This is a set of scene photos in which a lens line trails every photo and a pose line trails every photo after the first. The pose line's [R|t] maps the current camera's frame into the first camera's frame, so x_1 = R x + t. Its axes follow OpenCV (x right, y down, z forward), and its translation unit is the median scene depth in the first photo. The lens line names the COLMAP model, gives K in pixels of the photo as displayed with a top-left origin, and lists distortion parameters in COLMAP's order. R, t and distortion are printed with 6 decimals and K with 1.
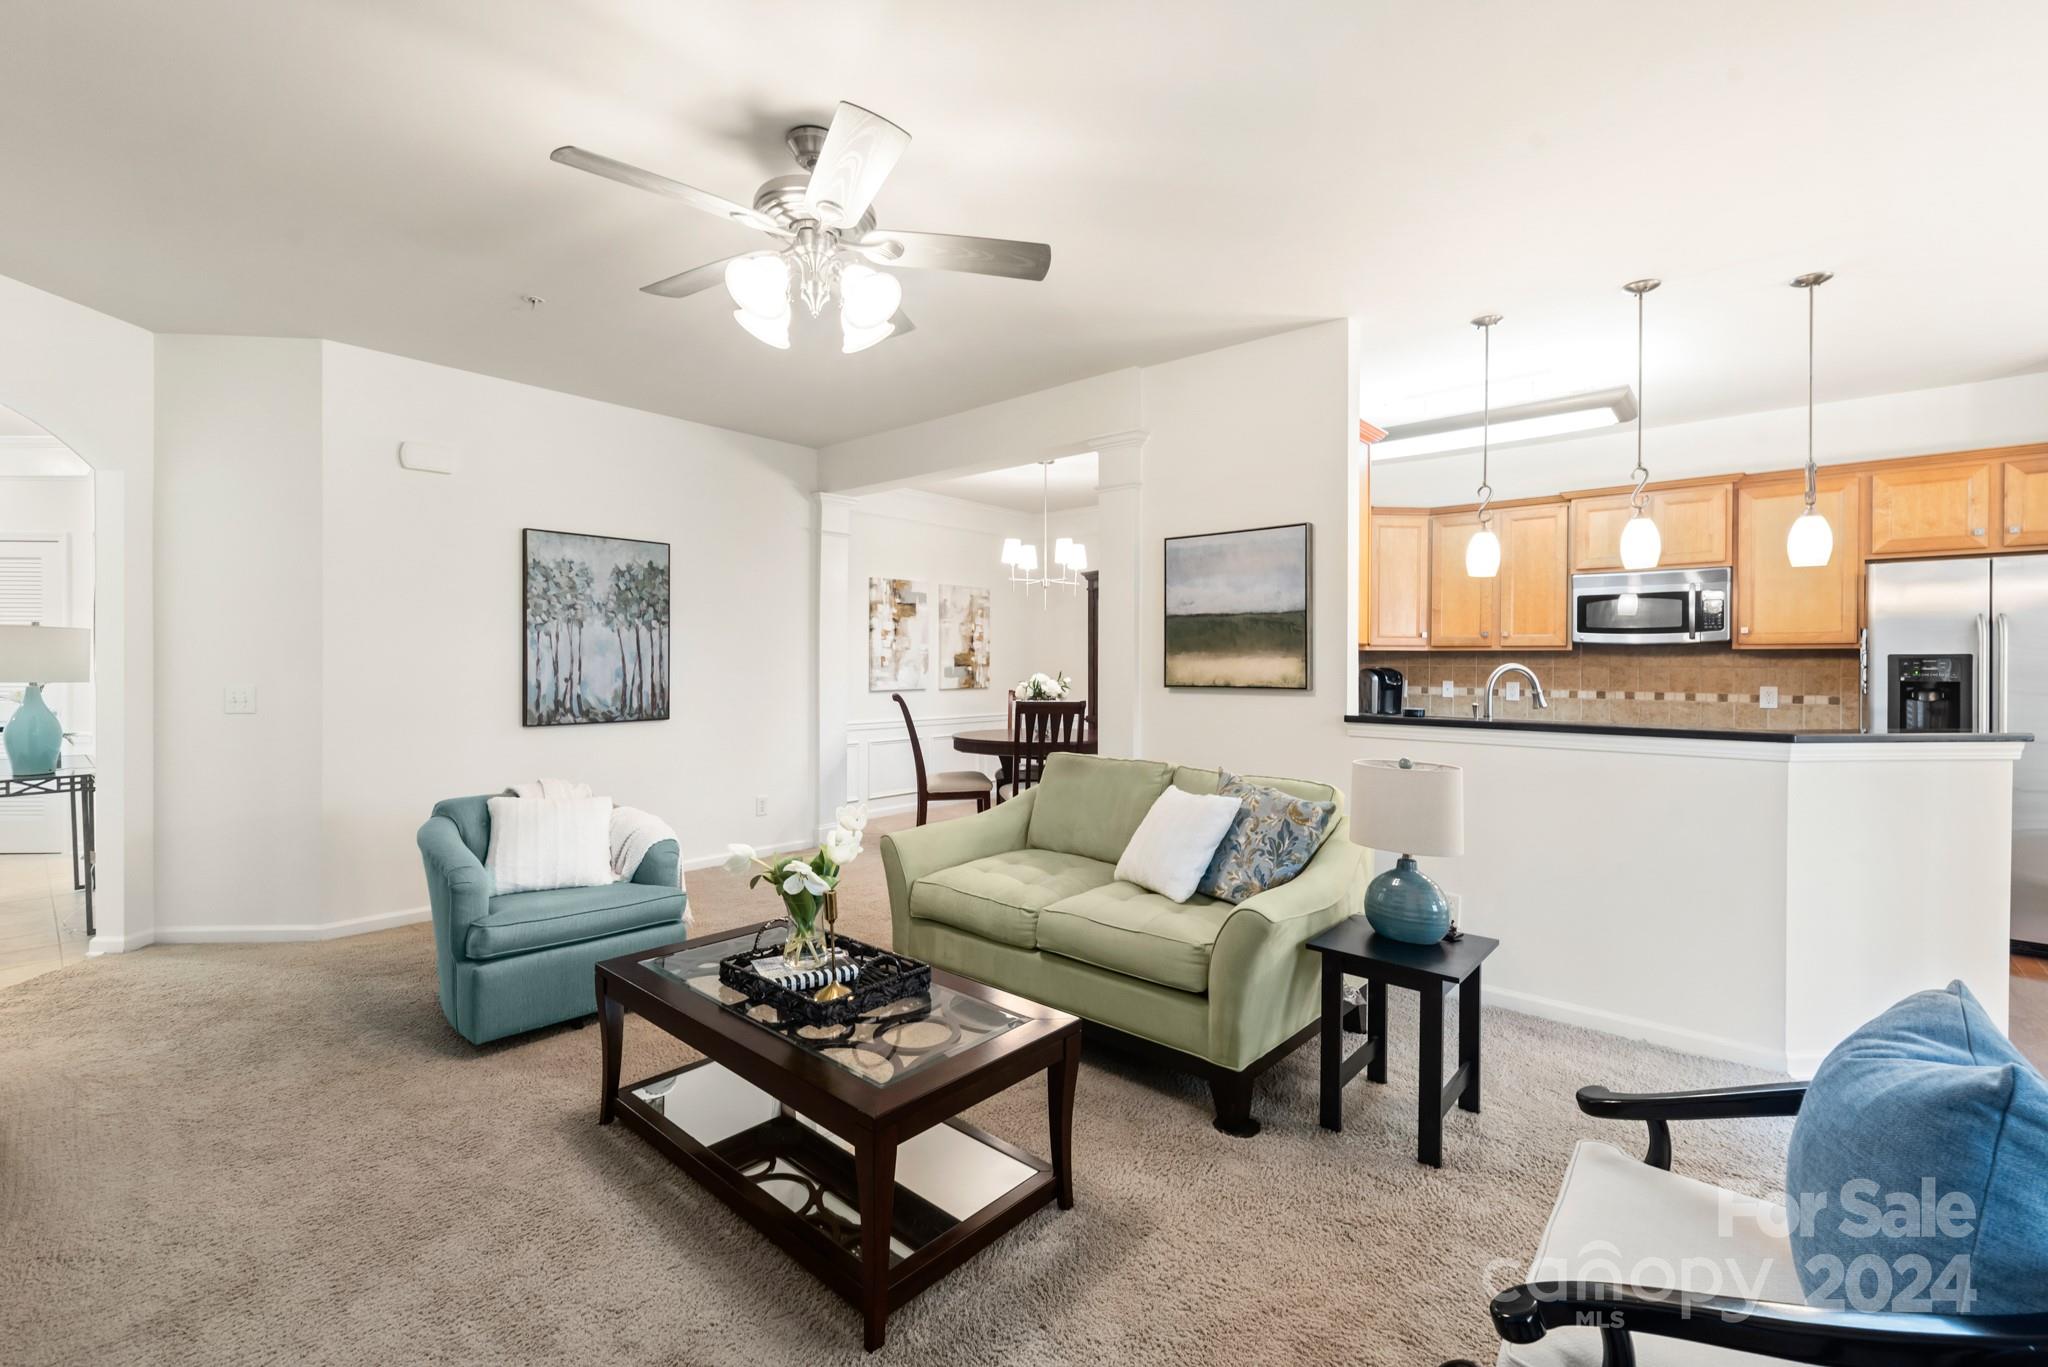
lens RADIAL K [[889.2, 0, 1024.3], [0, 889.2, 670.6], [0, 0, 1]] dist [0.003153, -0.001250]
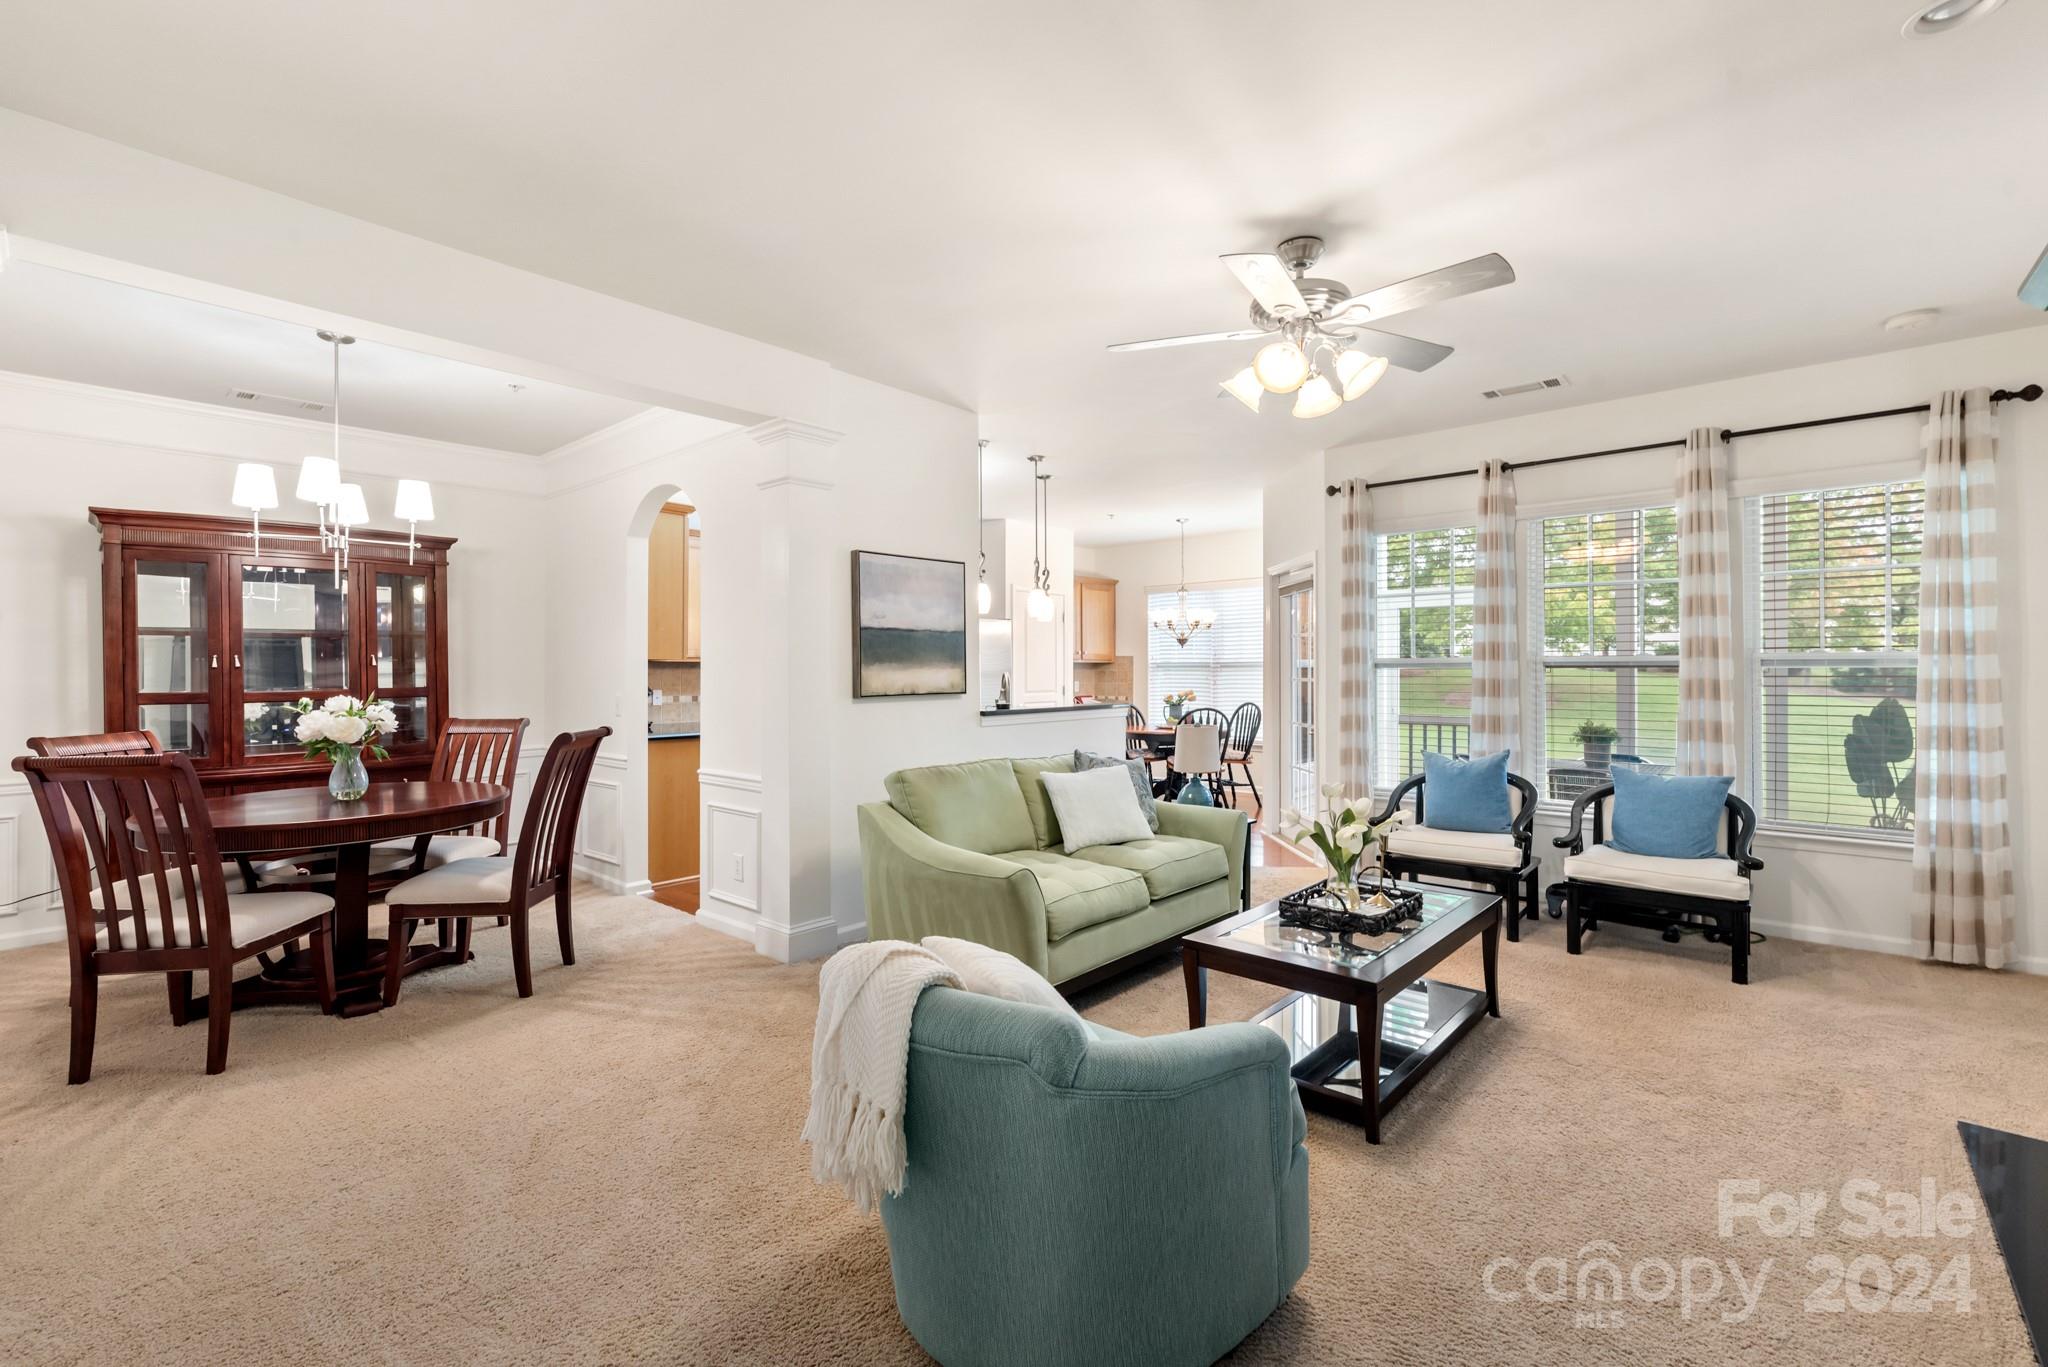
lens RADIAL K [[889.2, 0, 1033.2], [0, 889.2, 667.6], [0, 0, 1]] dist [0.003153, -0.001250]
pose [[0.006034, -0.000337, 0.999982, -0.658735], [0.015226, 0.999884, 0.000245, -0.009988], [-0.999866, 0.015225, 0.006039, 0.616223]]
